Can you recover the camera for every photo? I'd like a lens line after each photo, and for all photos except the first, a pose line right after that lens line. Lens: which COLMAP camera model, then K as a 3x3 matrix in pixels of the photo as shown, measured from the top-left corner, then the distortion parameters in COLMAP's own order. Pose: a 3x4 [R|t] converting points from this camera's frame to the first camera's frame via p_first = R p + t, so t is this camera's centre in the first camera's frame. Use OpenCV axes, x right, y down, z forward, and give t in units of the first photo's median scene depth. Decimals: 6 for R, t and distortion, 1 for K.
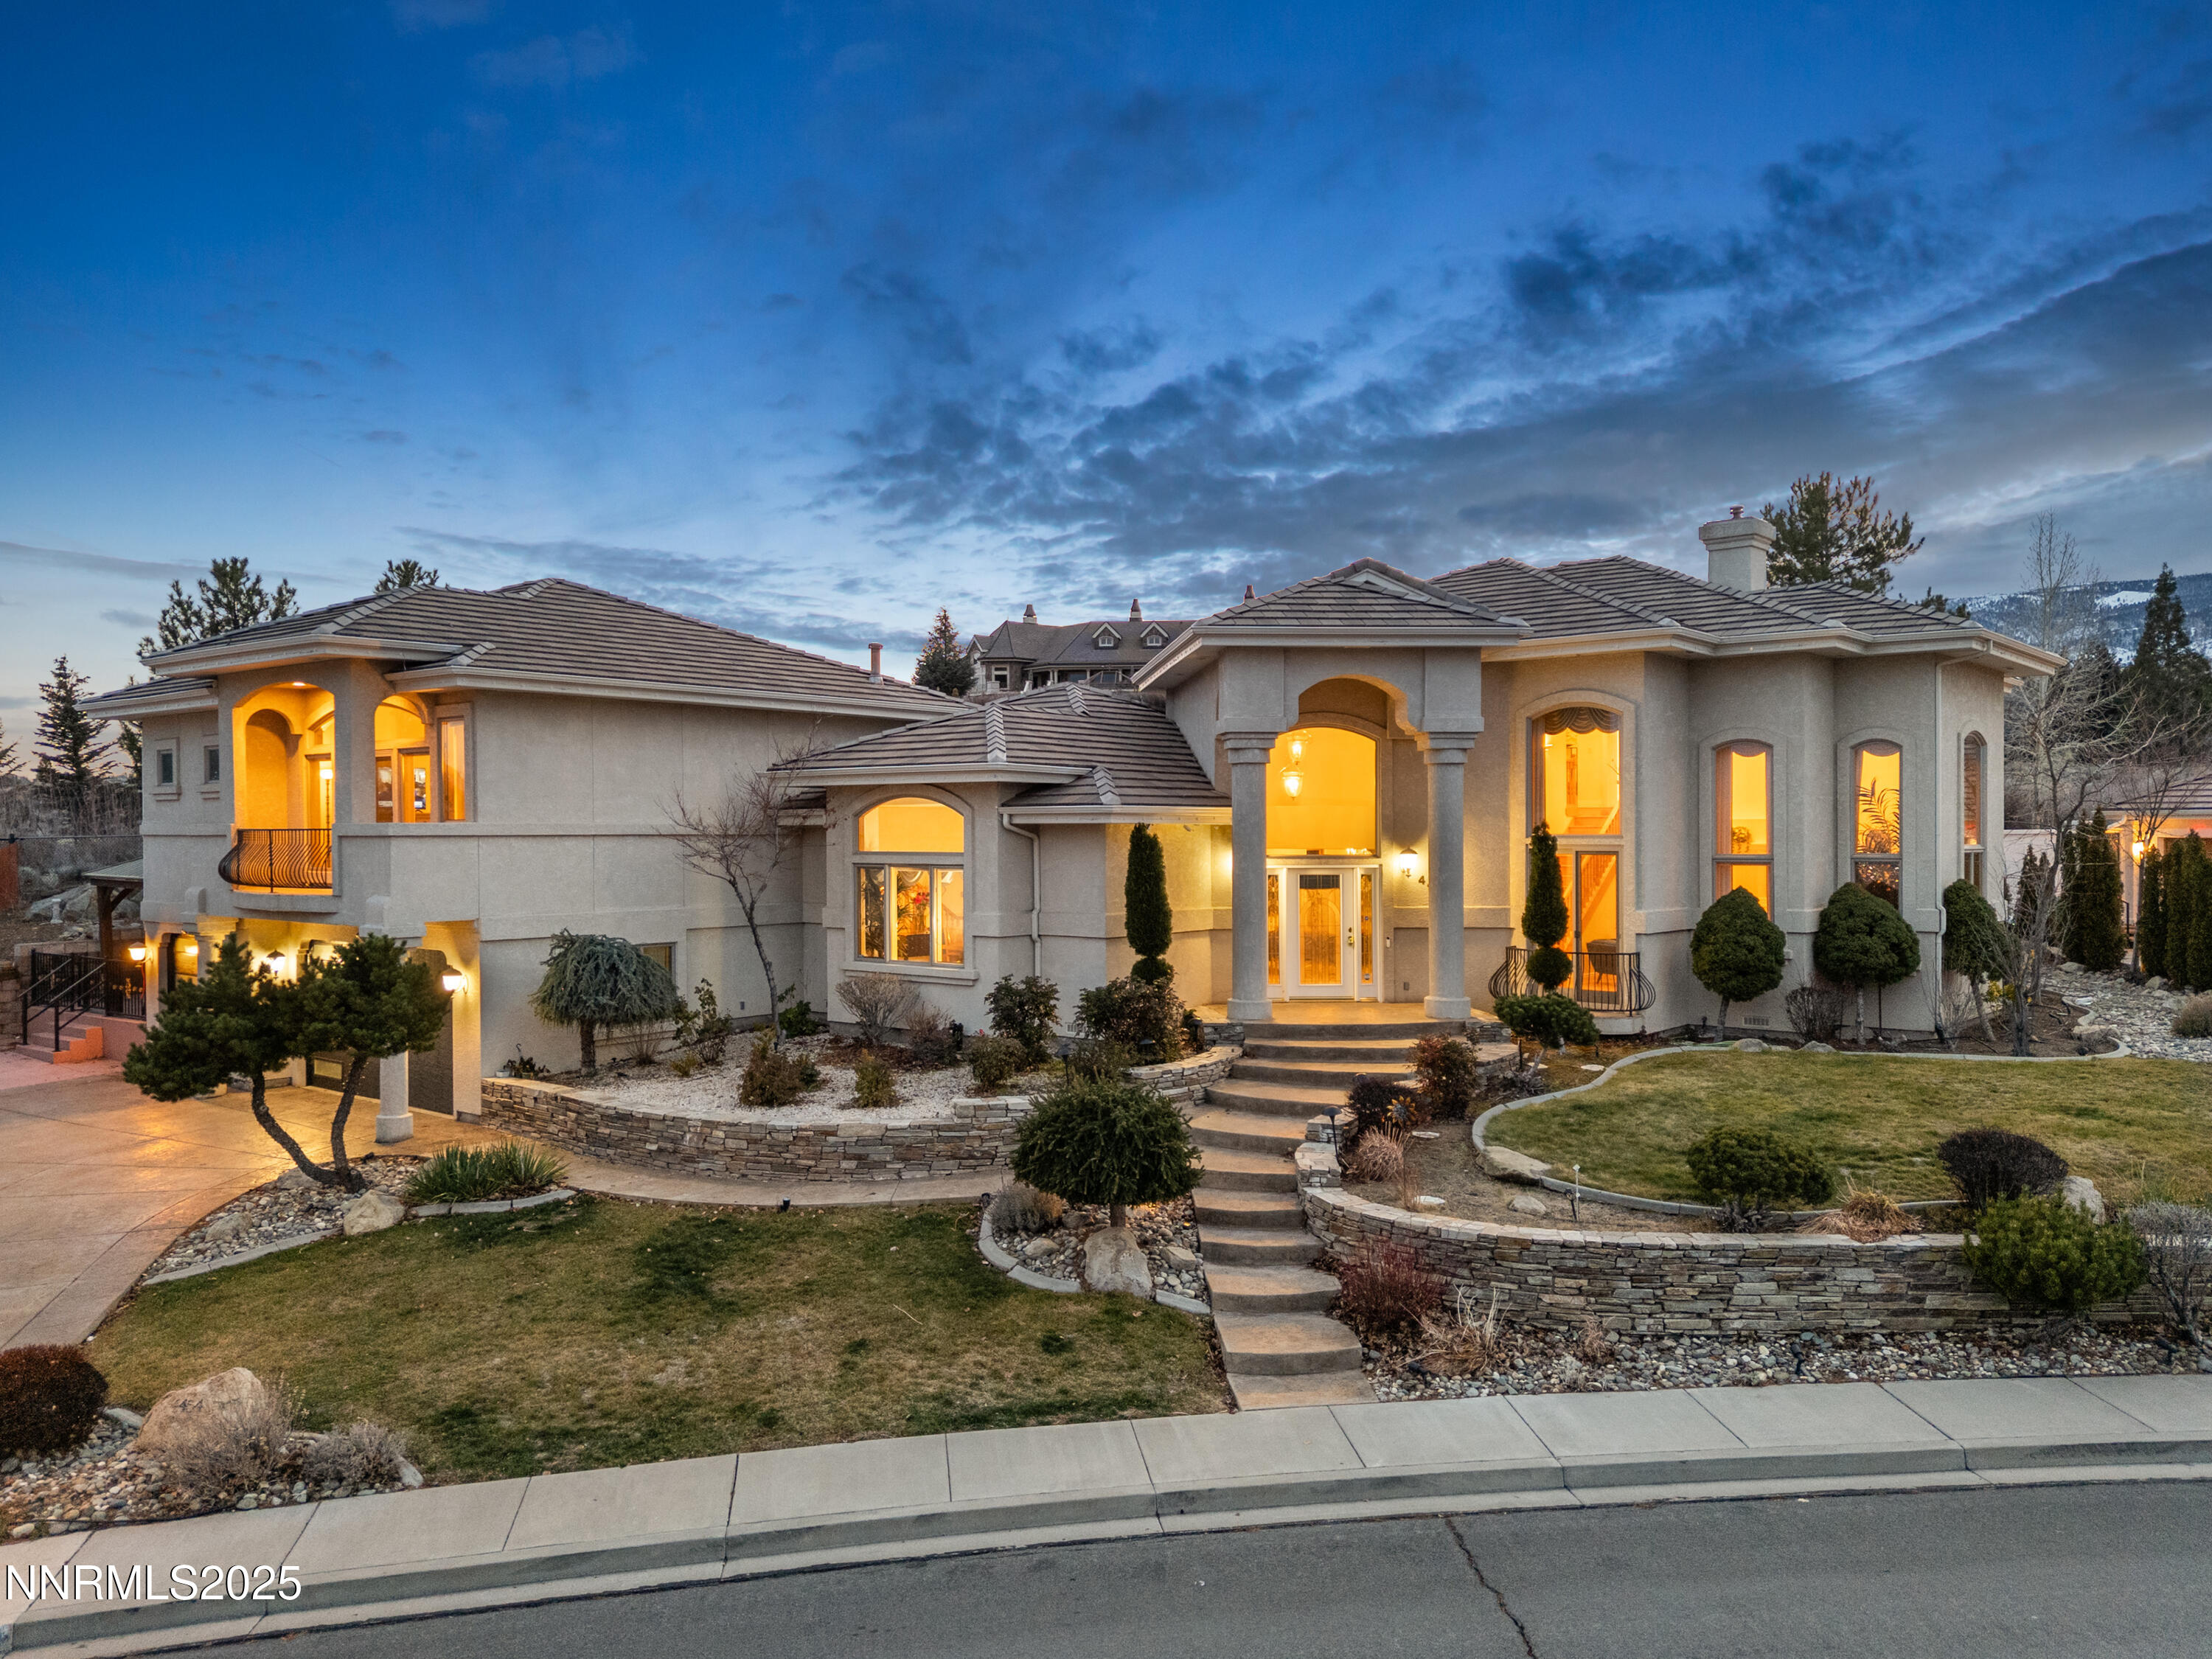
lens RADIAL K [[1666.1, 0, 1054.2], [0, 1666.1, 823.4], [0, 0, 1]] dist [0.084145, -0.079015]
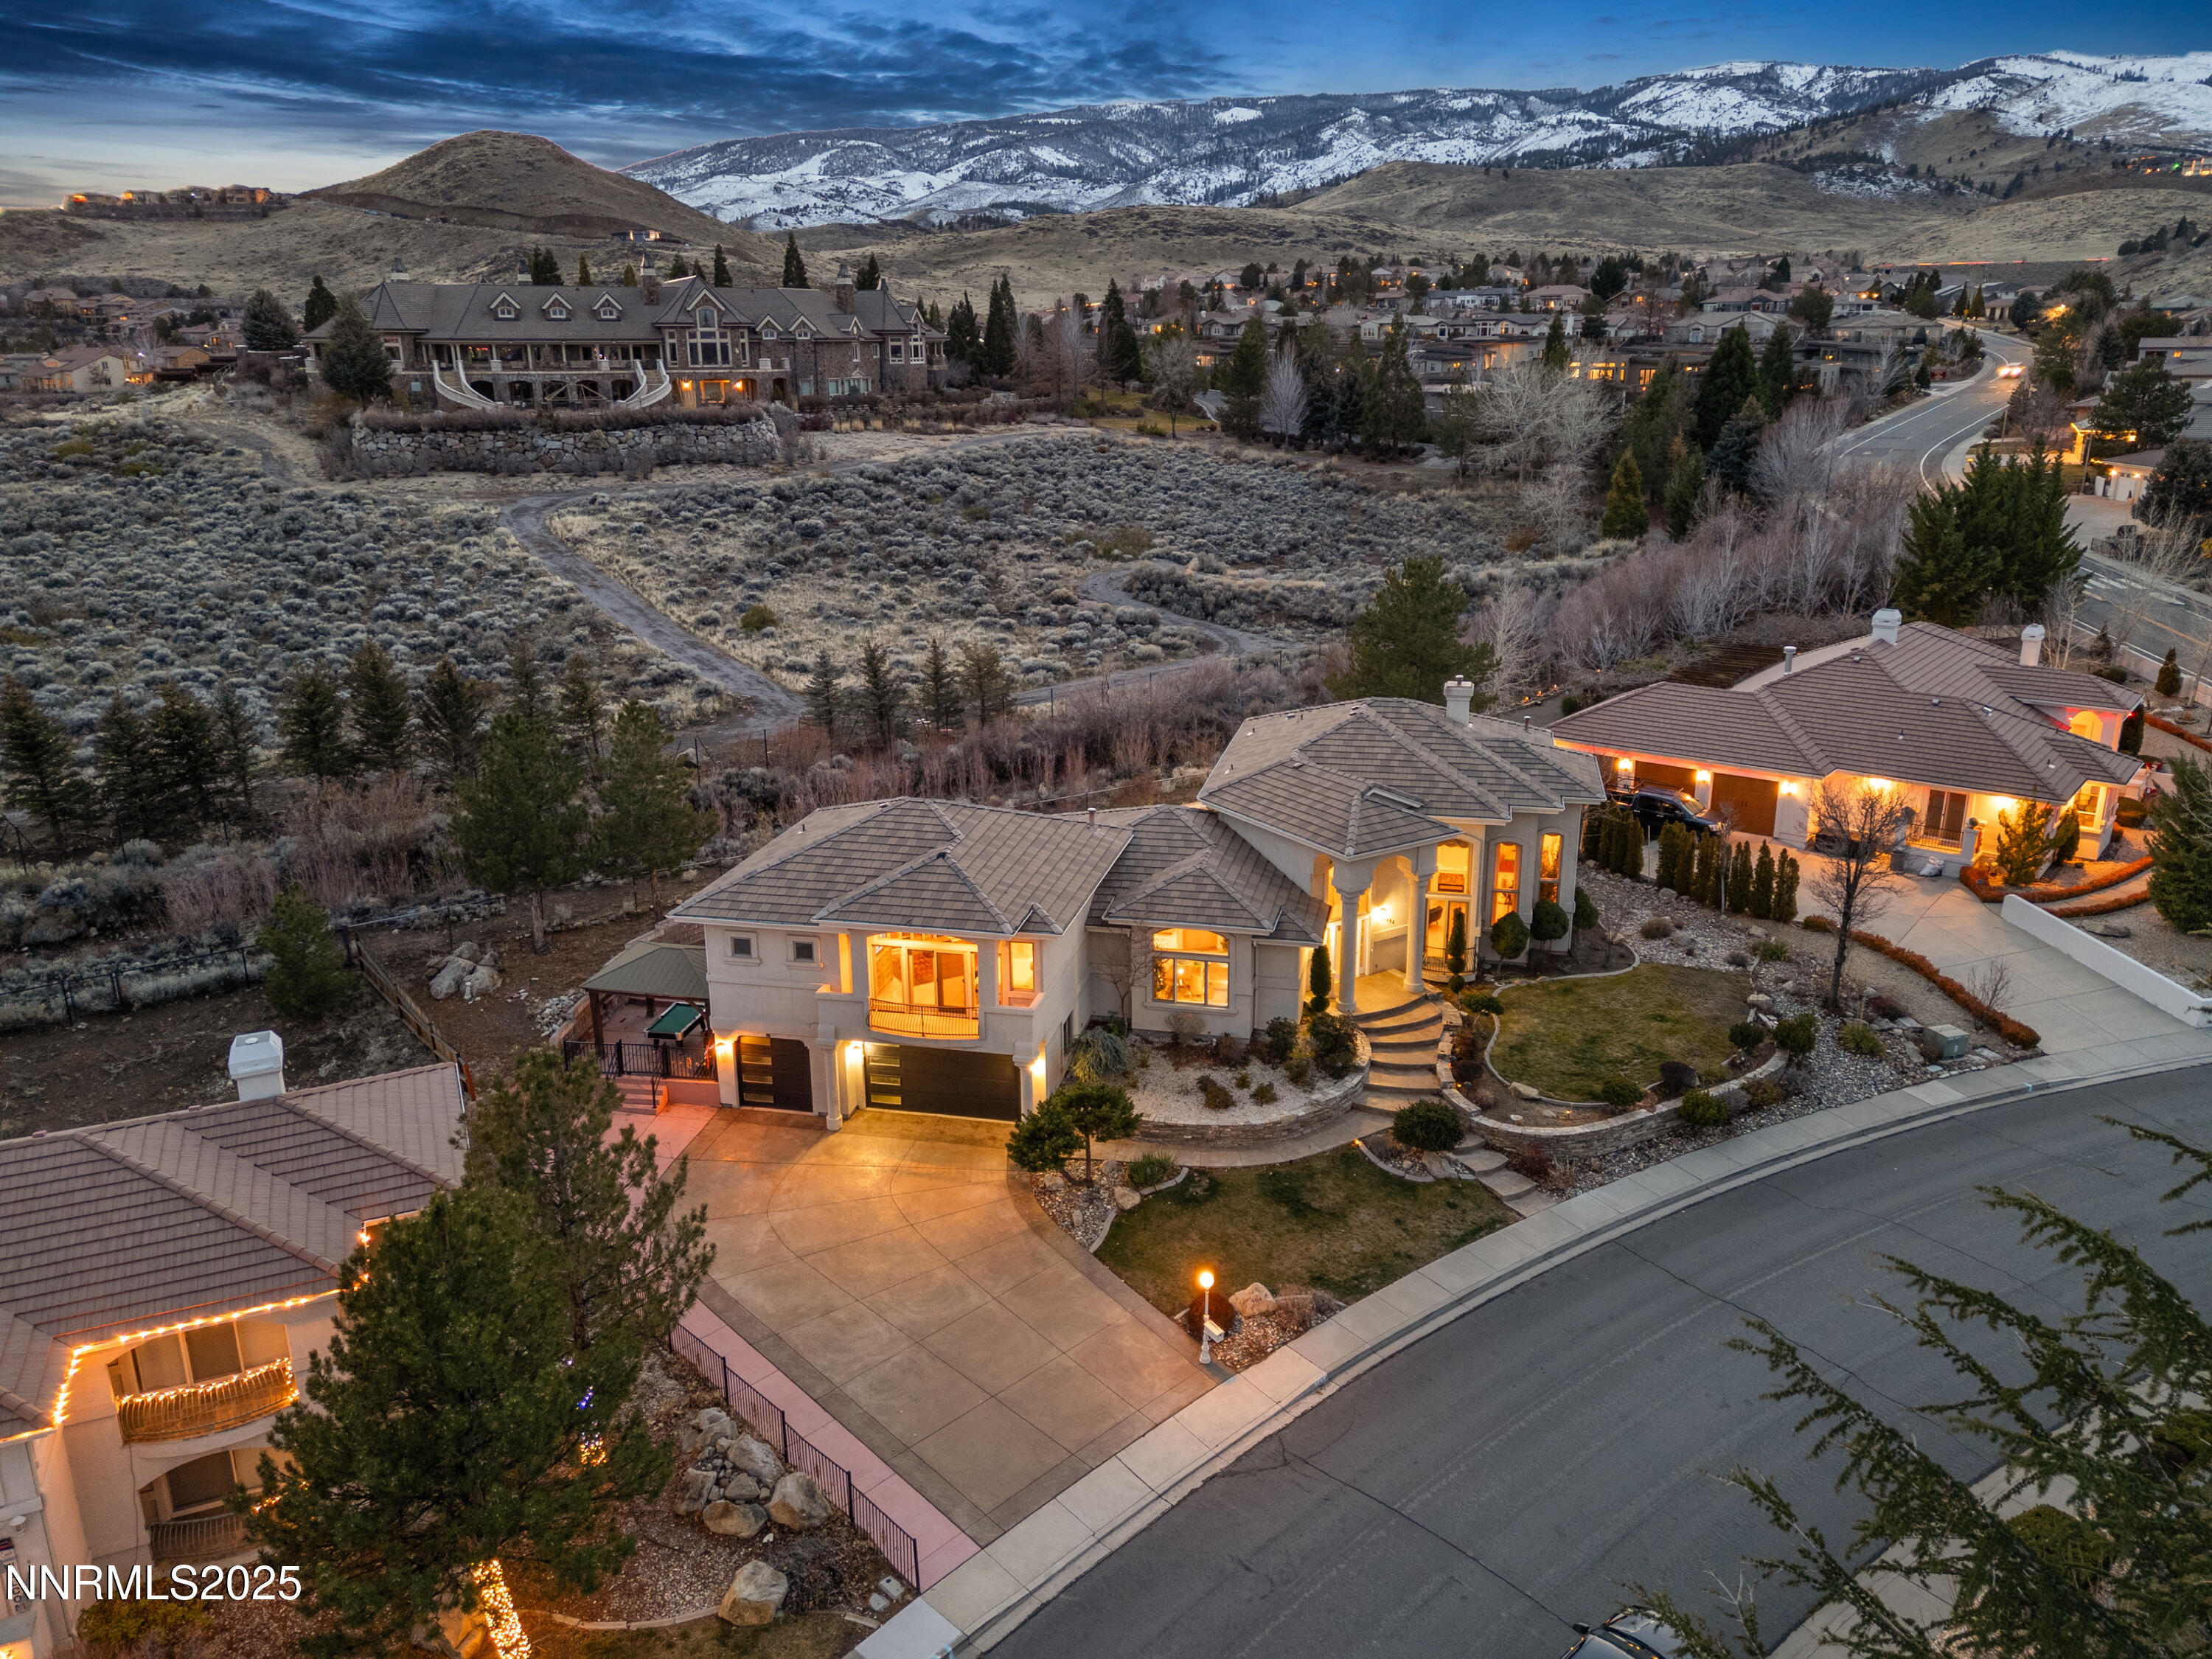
lens RADIAL K [[1718.6, 0, 1051.8], [0, 1718.6, 819.9], [0, 0, 1]] dist [0.089937, -0.093068]
pose [[0.886509, -0.138913, 0.441368, -1.227957], [0.008459, 0.958578, 0.284705, -0.793650], [-0.462635, -0.248660, 0.850963, -0.717883]]
